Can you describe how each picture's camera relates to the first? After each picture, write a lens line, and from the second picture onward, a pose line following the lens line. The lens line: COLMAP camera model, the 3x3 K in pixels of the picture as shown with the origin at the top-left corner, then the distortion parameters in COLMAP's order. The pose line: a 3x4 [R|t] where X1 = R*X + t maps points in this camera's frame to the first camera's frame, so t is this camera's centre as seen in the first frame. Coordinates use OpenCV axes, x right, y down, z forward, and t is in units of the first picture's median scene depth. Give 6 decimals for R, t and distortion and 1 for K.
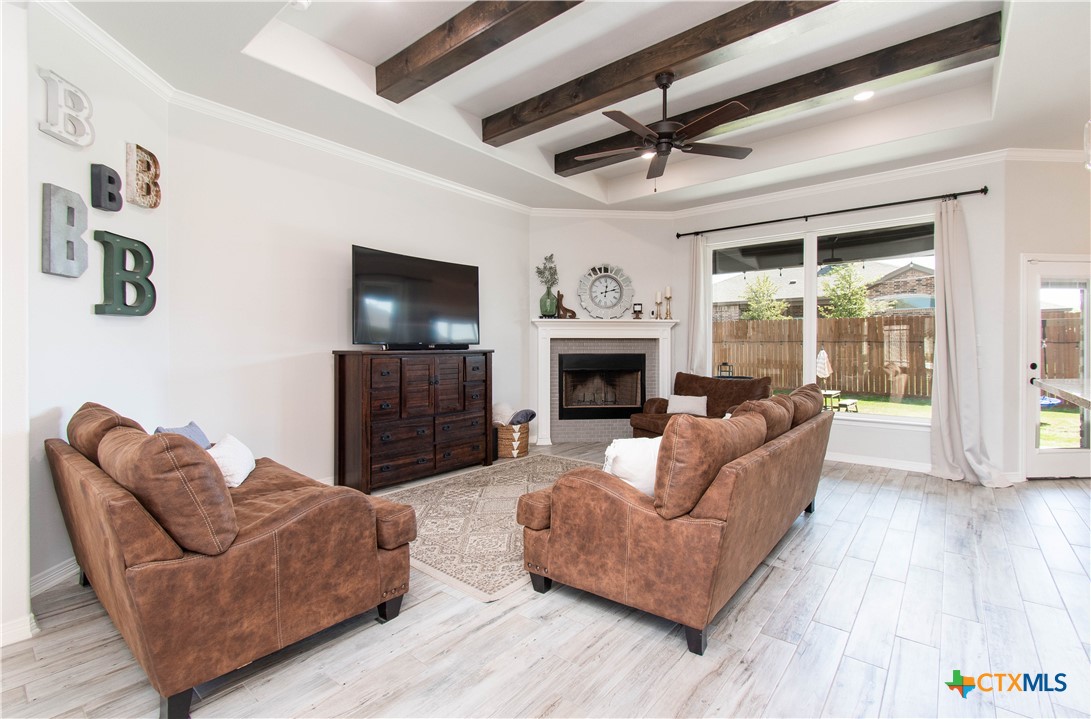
lens RADIAL K [[485.7, 0, 550.2], [0, 485.7, 353.0], [0, 0, 1]] dist [0.001993, -0.001636]
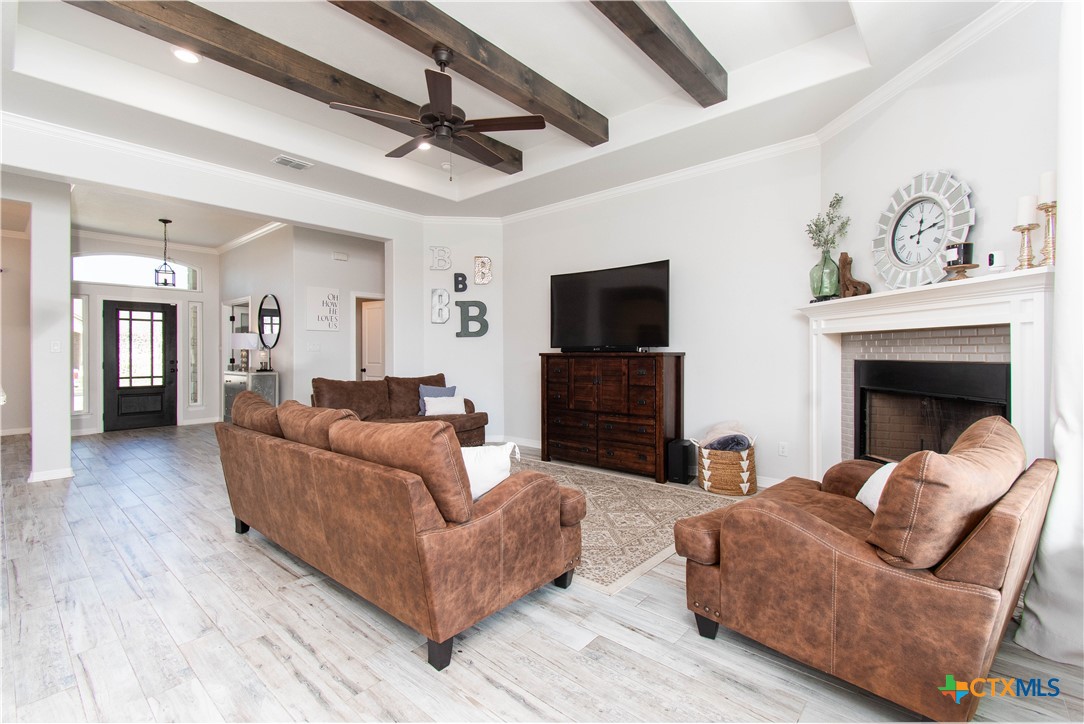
lens RADIAL K [[477.8, 0, 547.1], [0, 477.8, 354.1], [0, 0, 1]] dist [0.004205, 0.000961]
pose [[-0.020860, 0.005372, -0.999768, 0.611014], [-0.006985, 0.999960, 0.005519, -0.005460], [0.999758, 0.007098, -0.020822, 0.659323]]
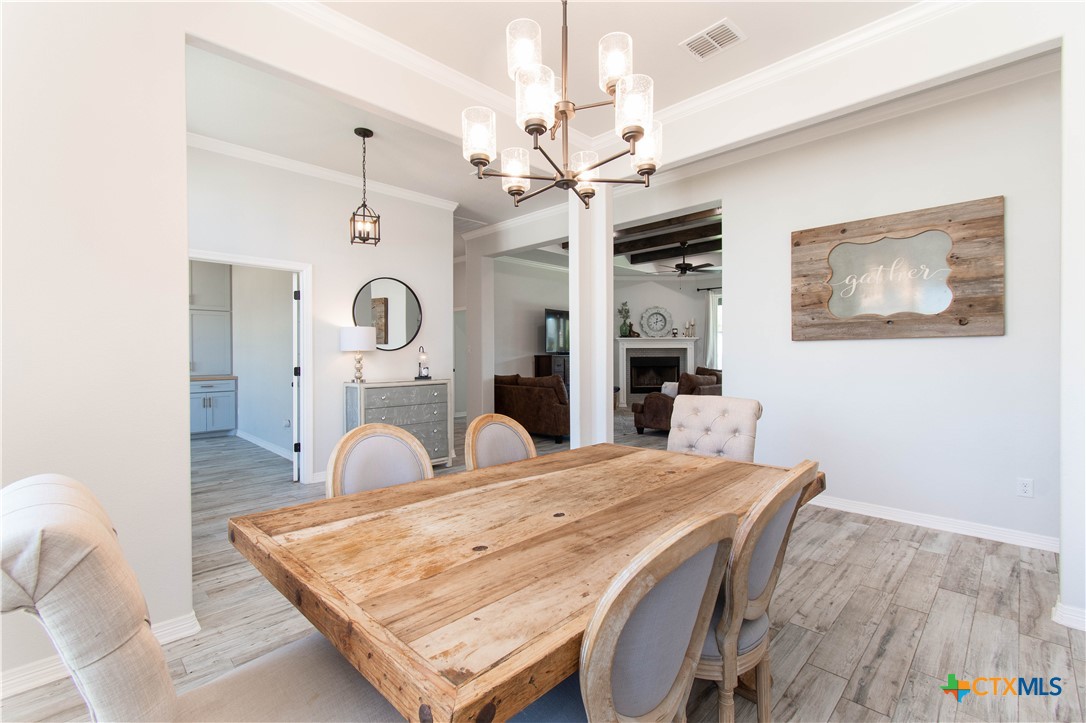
lens RADIAL K [[483.4, 0, 541.3], [0, 483.4, 350.2], [0, 0, 1]] dist [0.001993, -0.001636]
pose [[0.994434, -0.005504, -0.105220, -0.123307], [0.004425, 0.999935, -0.010486, -0.005523], [0.105270, 0.009962, 0.994394, -0.826918]]
